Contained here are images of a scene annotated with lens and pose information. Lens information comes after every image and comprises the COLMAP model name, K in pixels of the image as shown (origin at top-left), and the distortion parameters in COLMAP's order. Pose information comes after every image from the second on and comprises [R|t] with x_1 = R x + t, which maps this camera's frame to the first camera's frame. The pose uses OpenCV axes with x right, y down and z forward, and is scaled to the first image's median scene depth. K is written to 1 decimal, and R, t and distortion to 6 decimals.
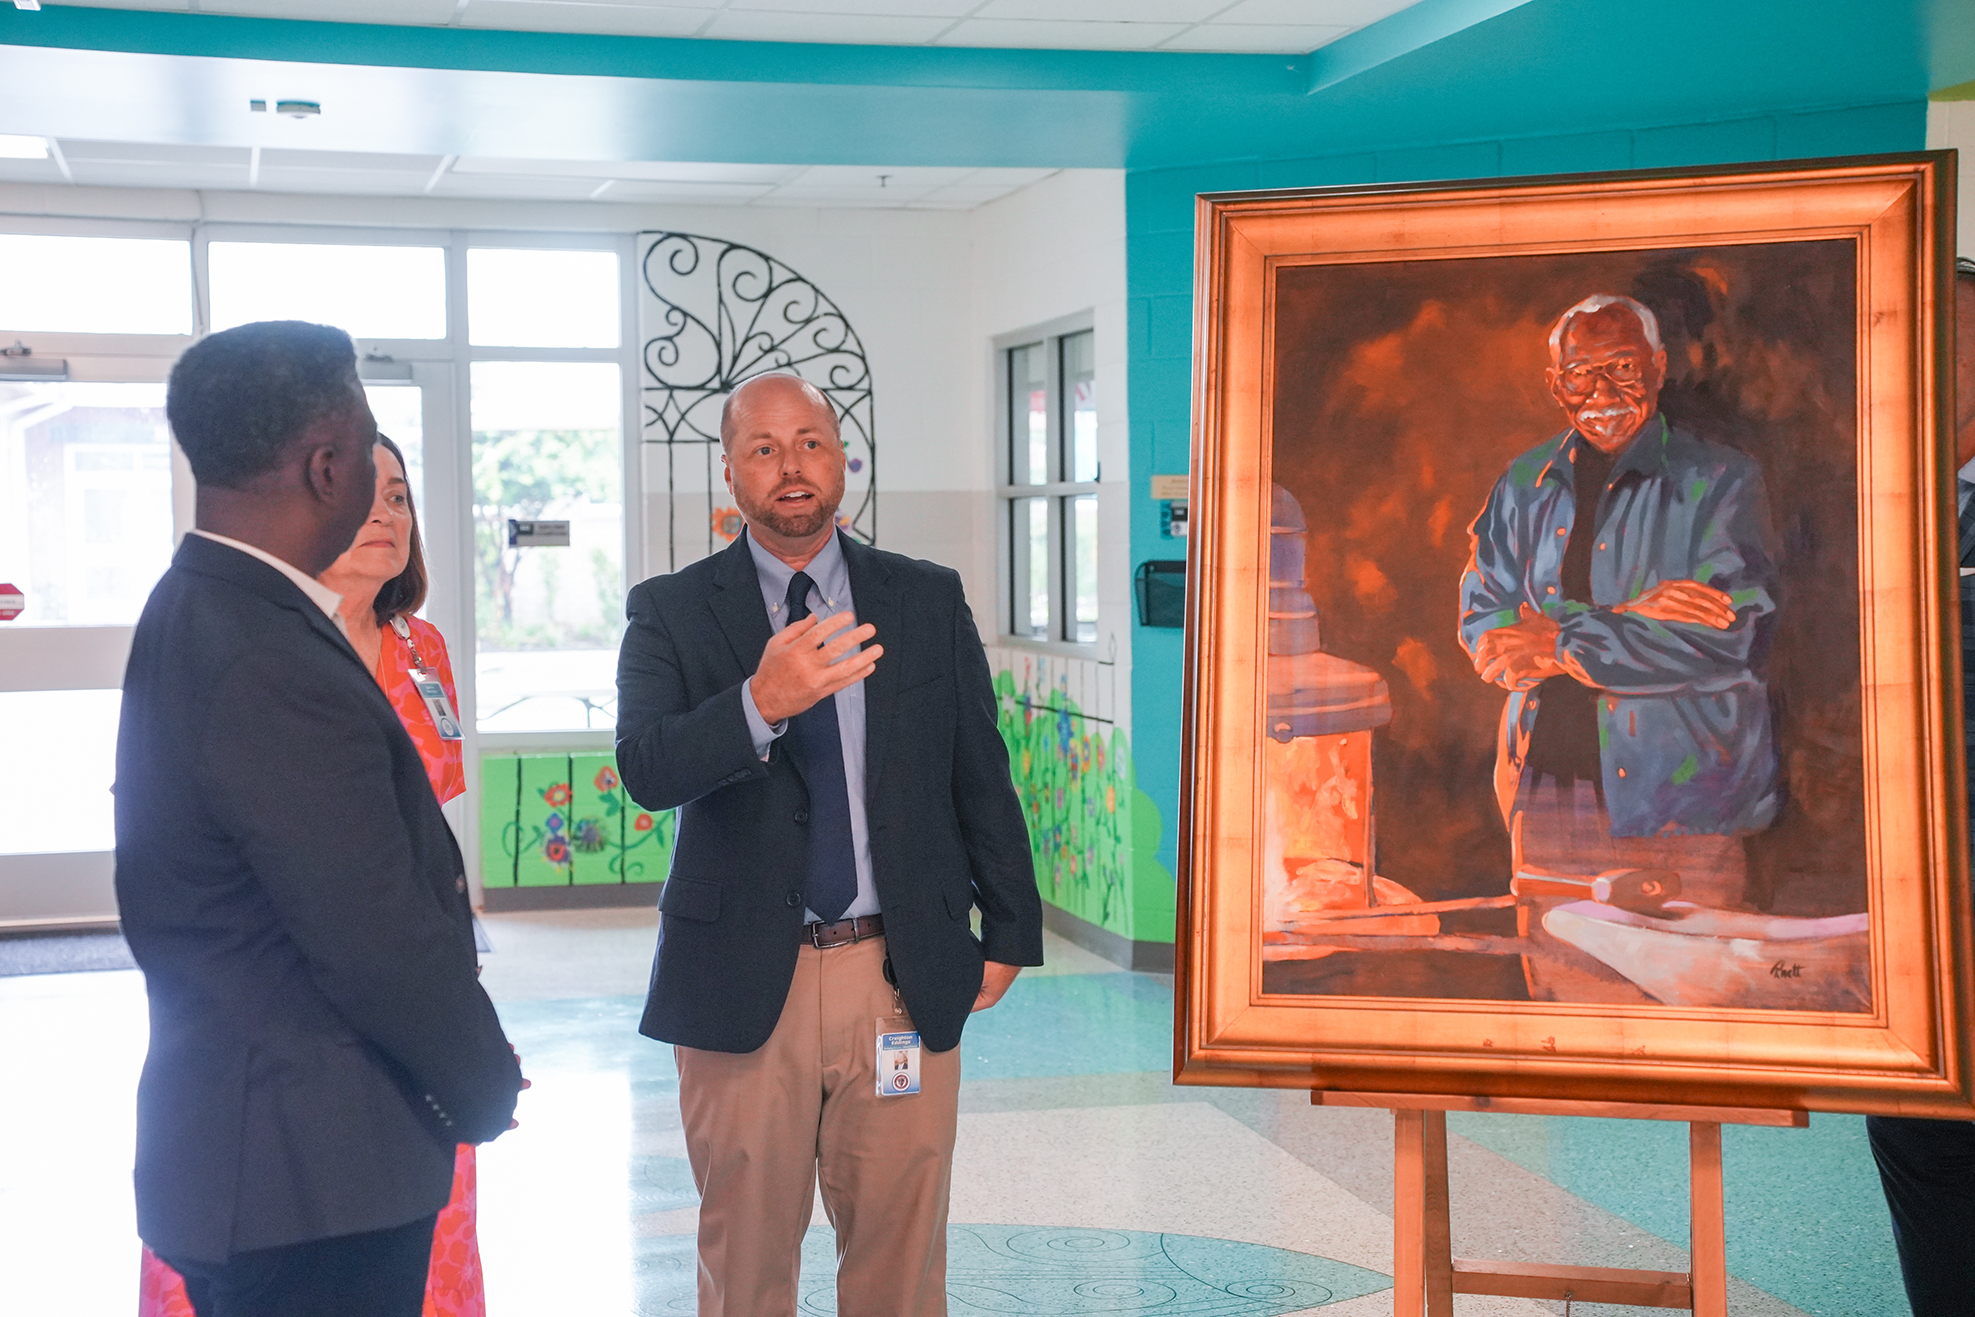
lens RADIAL K [[3131.8, 0, 996.8], [0, 3131.8, 633.0], [0, 0, 1]] dist [0.353099, 0.000000]
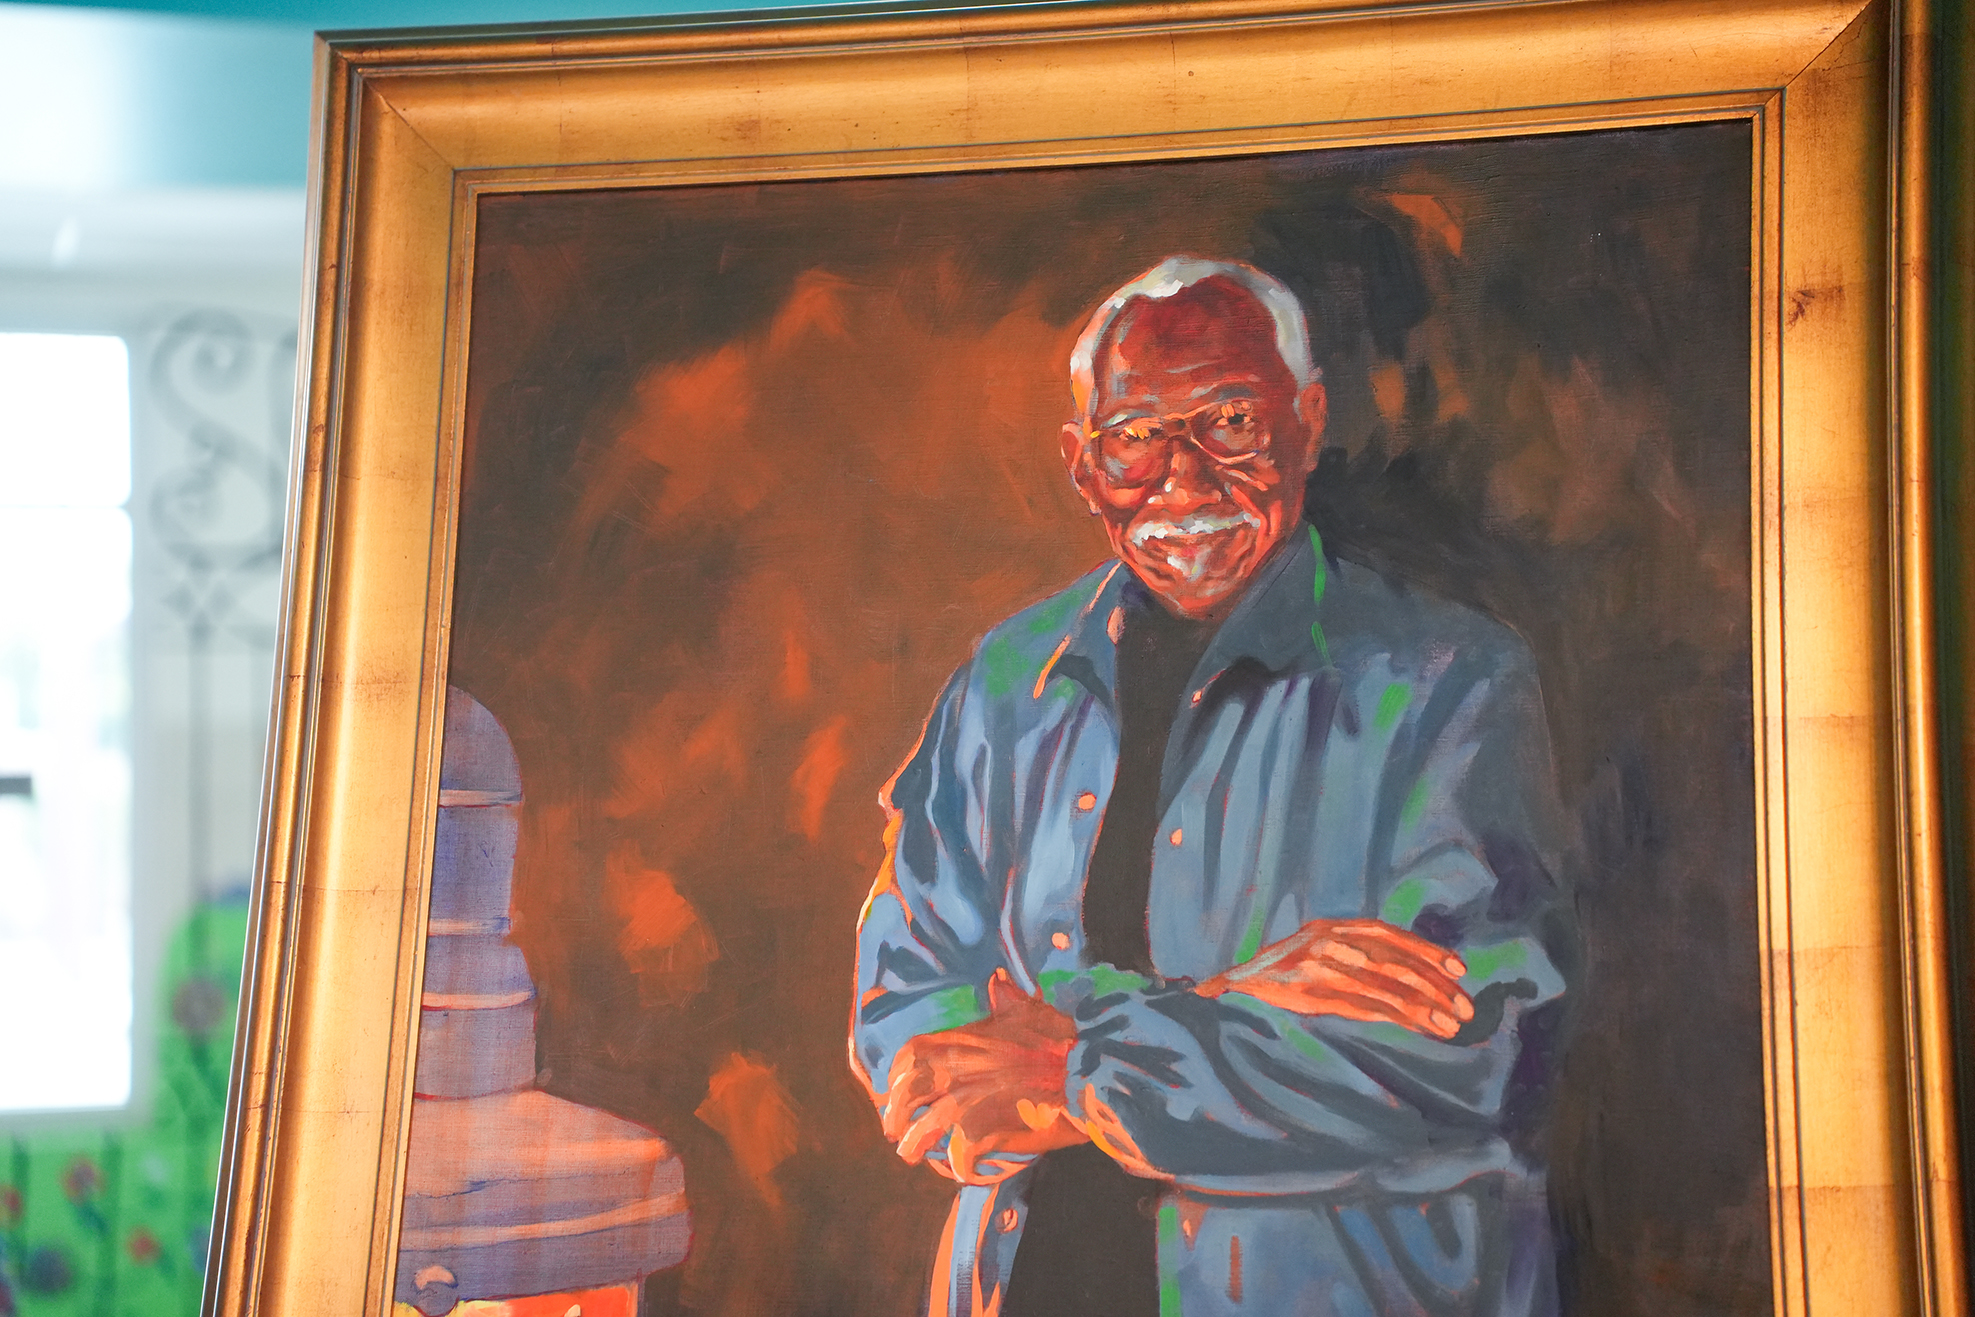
lens RADIAL K [[4065.8, 0, 991.3], [0, 4065.8, 669.5], [0, 0, 1]] dist [0.609283, 0.000000]
pose [[0.999998, -0.001785, 0.000990, 0.165990], [0.001838, 0.998390, -0.056691, -0.018864], [-0.000887, 0.056693, 0.998391, 0.454241]]
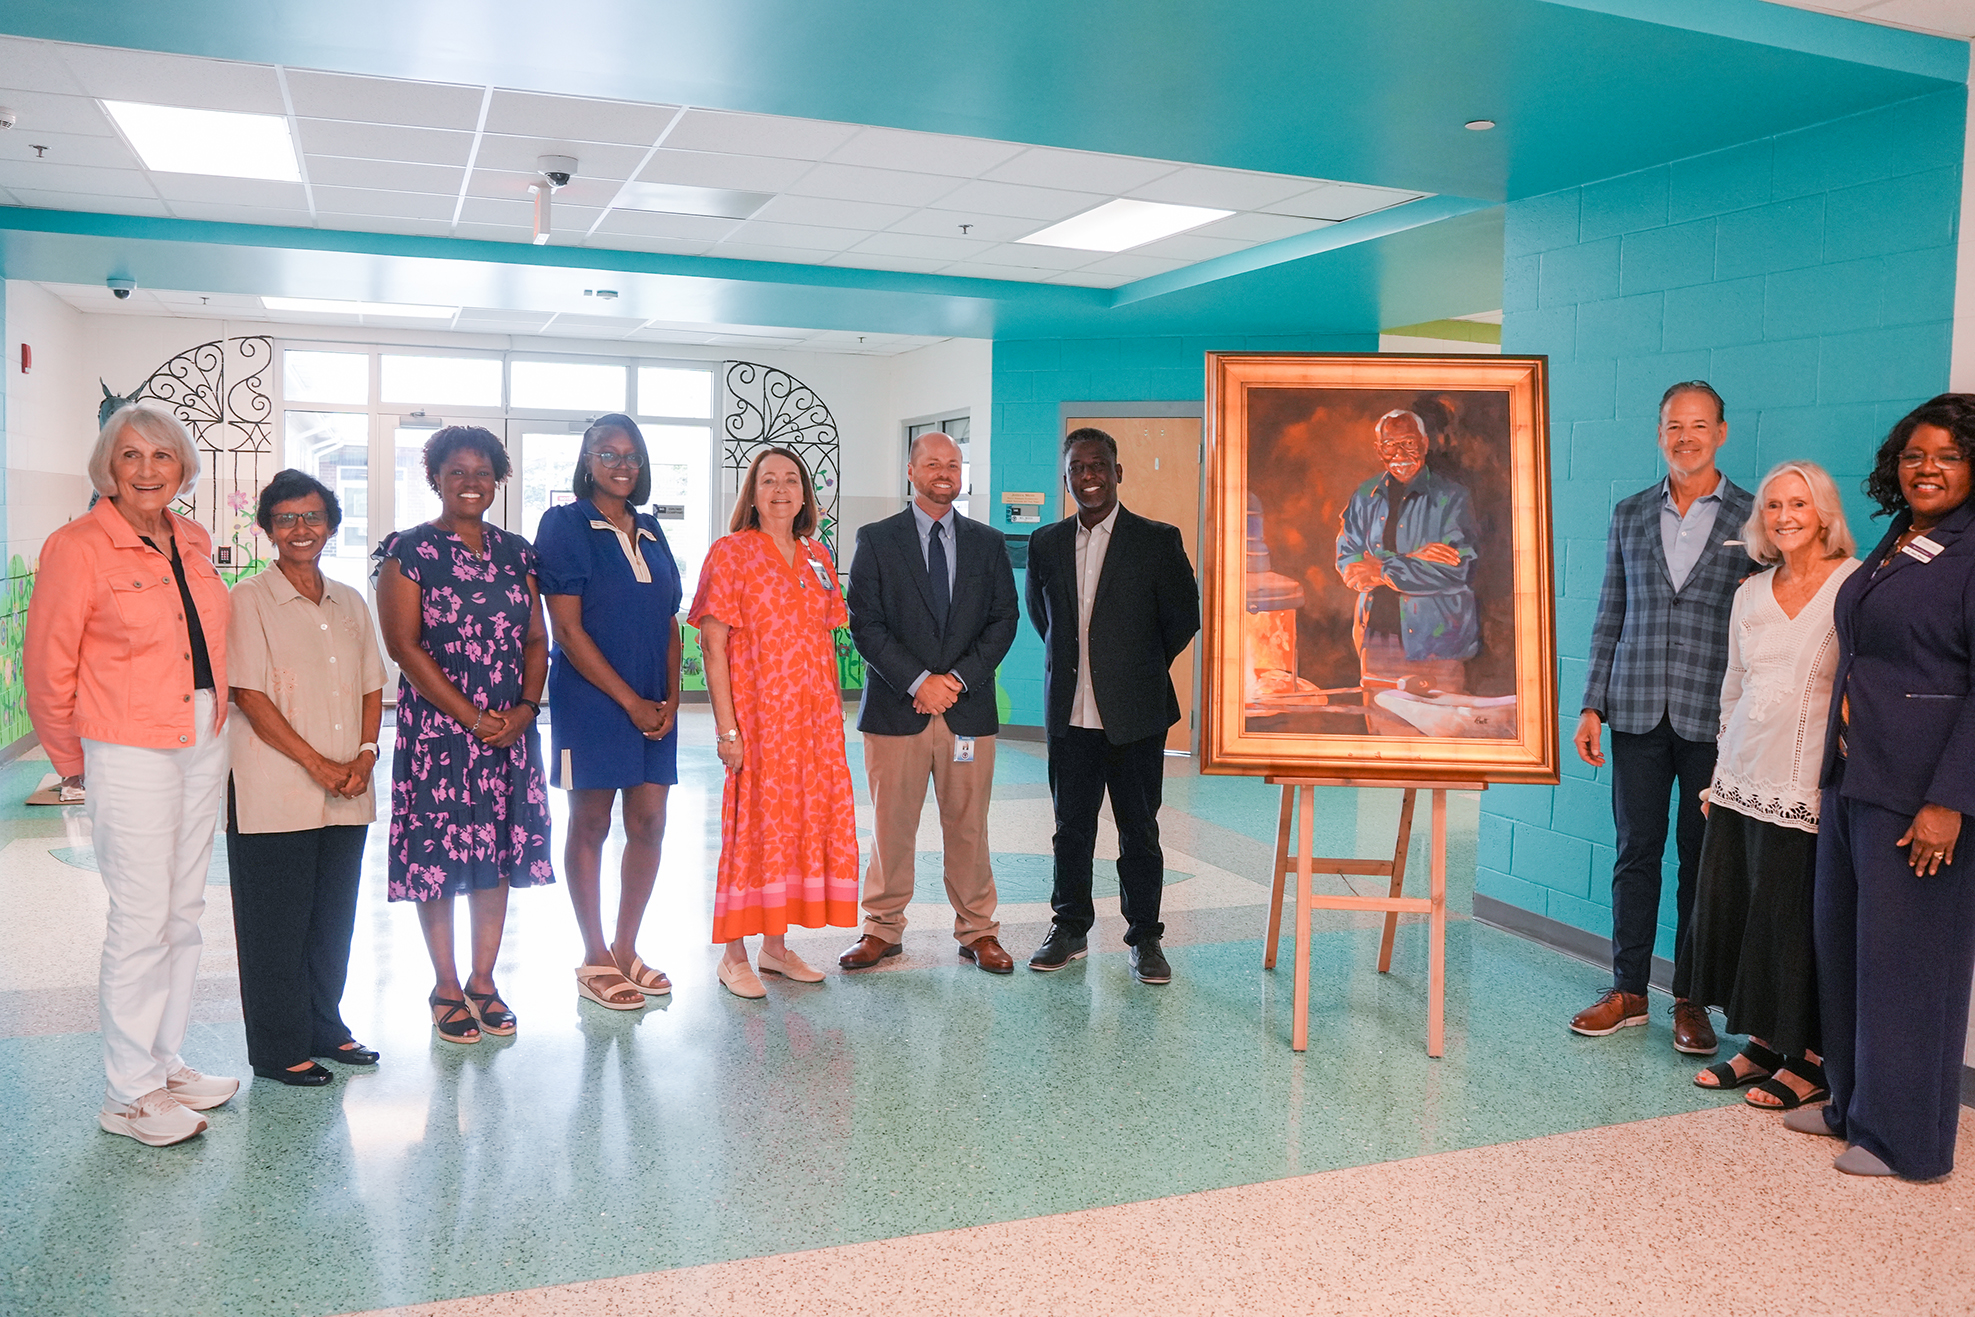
lens RADIAL K [[1600.2, 0, 994.2], [0, 1600.2, 641.0], [0, 0, 1]] dist [-0.103124, 0.080142]
pose [[0.990424, 0.023038, 0.136123, -0.227637], [-0.028269, 0.998929, 0.036627, 0.018999], [-0.135133, -0.040125, 0.990015, -0.031705]]
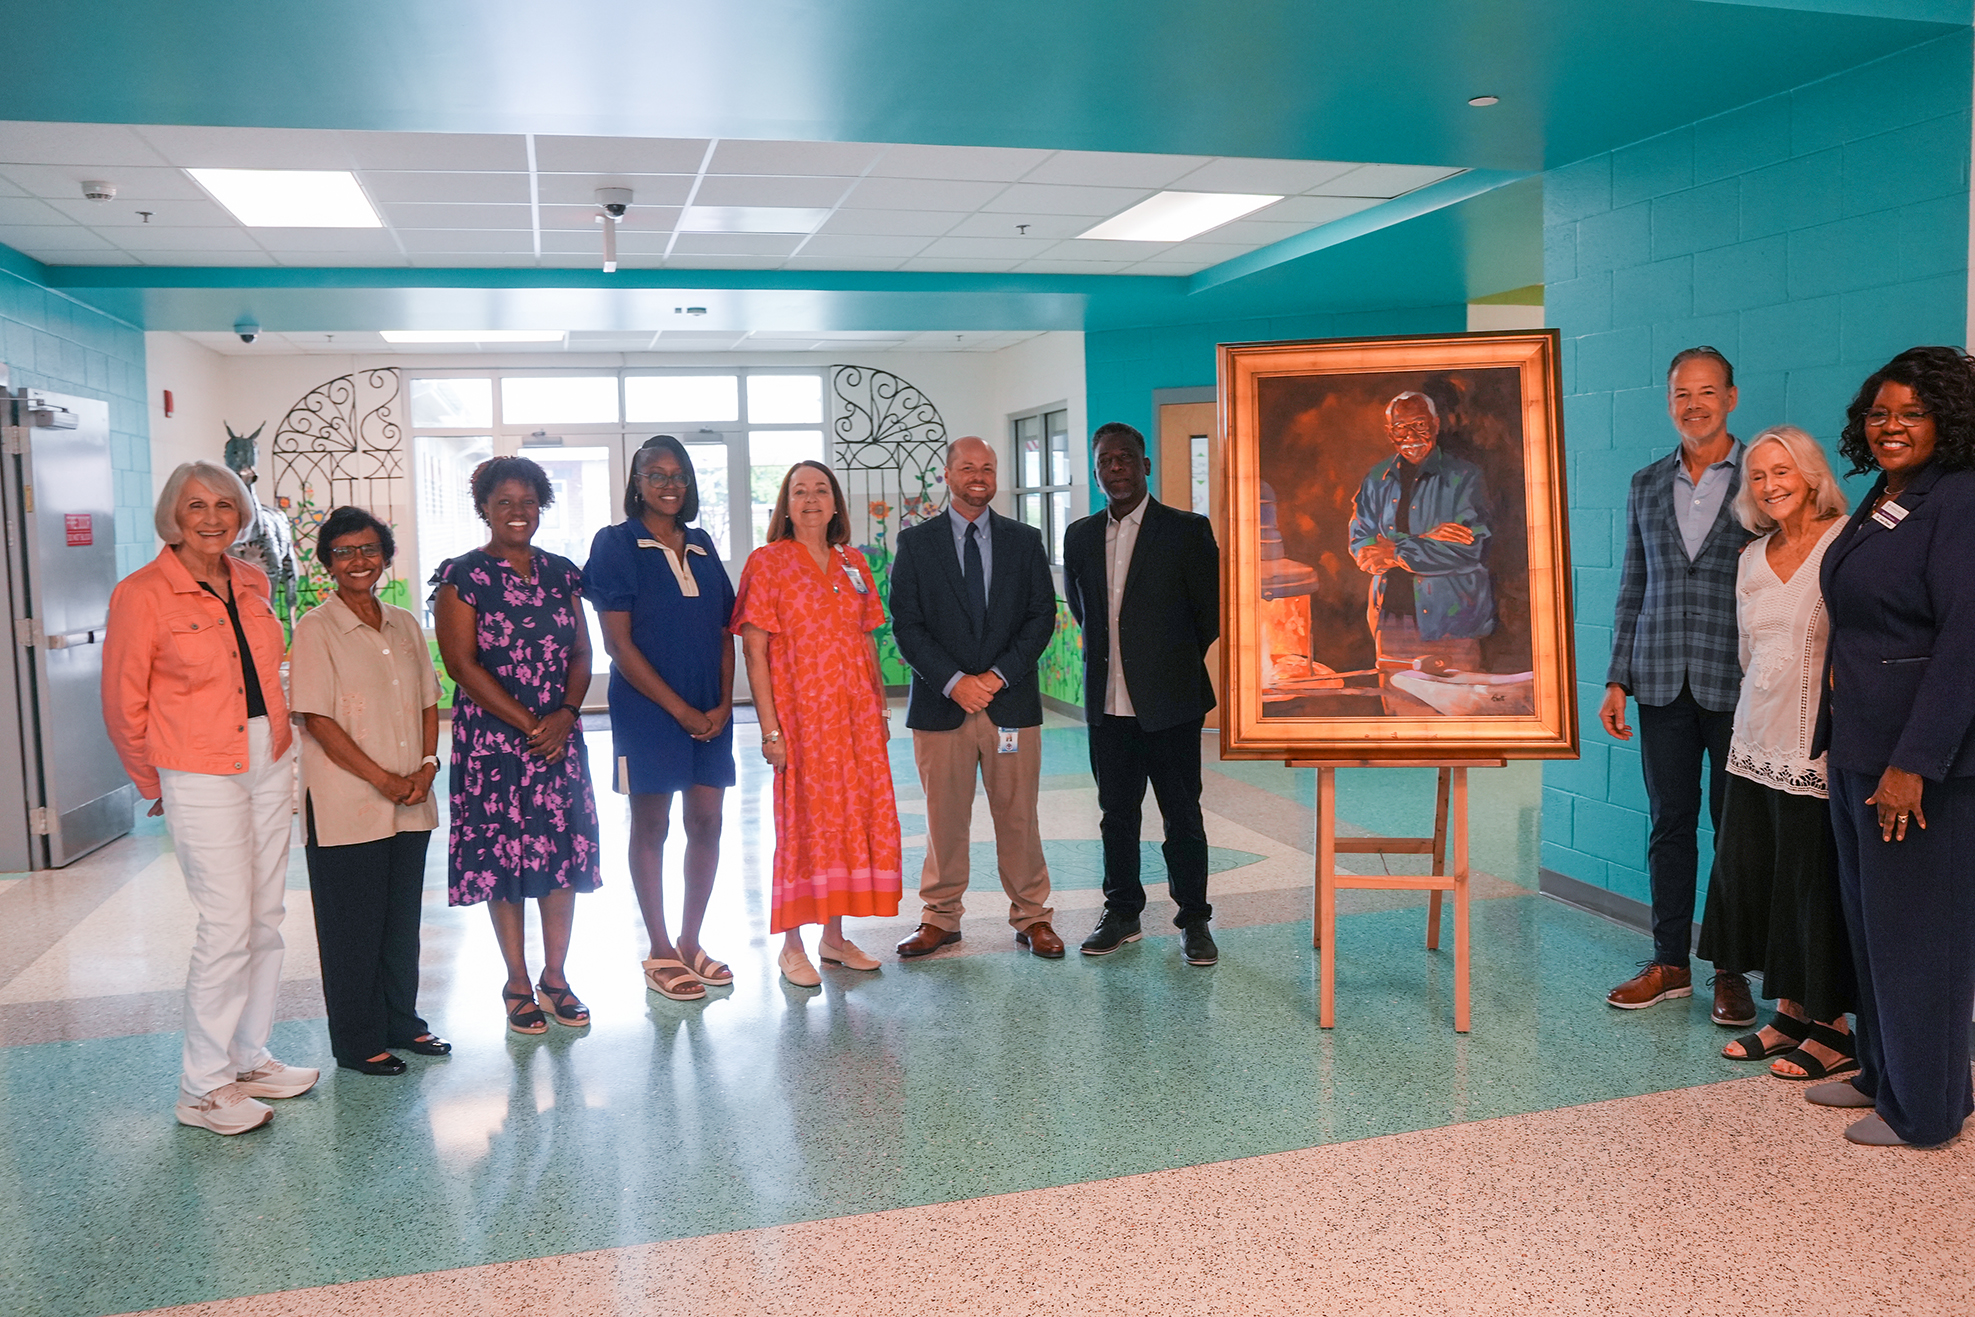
lens RADIAL K [[1600.2, 0, 1002.0], [0, 1600.2, 653.7], [0, 0, 1]] dist [-0.103124, 0.080142]
pose [[0.999172, -0.018286, 0.036347, -0.131316], [0.016296, 0.998391, 0.054308, 0.008985], [-0.037281, -0.053671, 0.997862, -0.076356]]
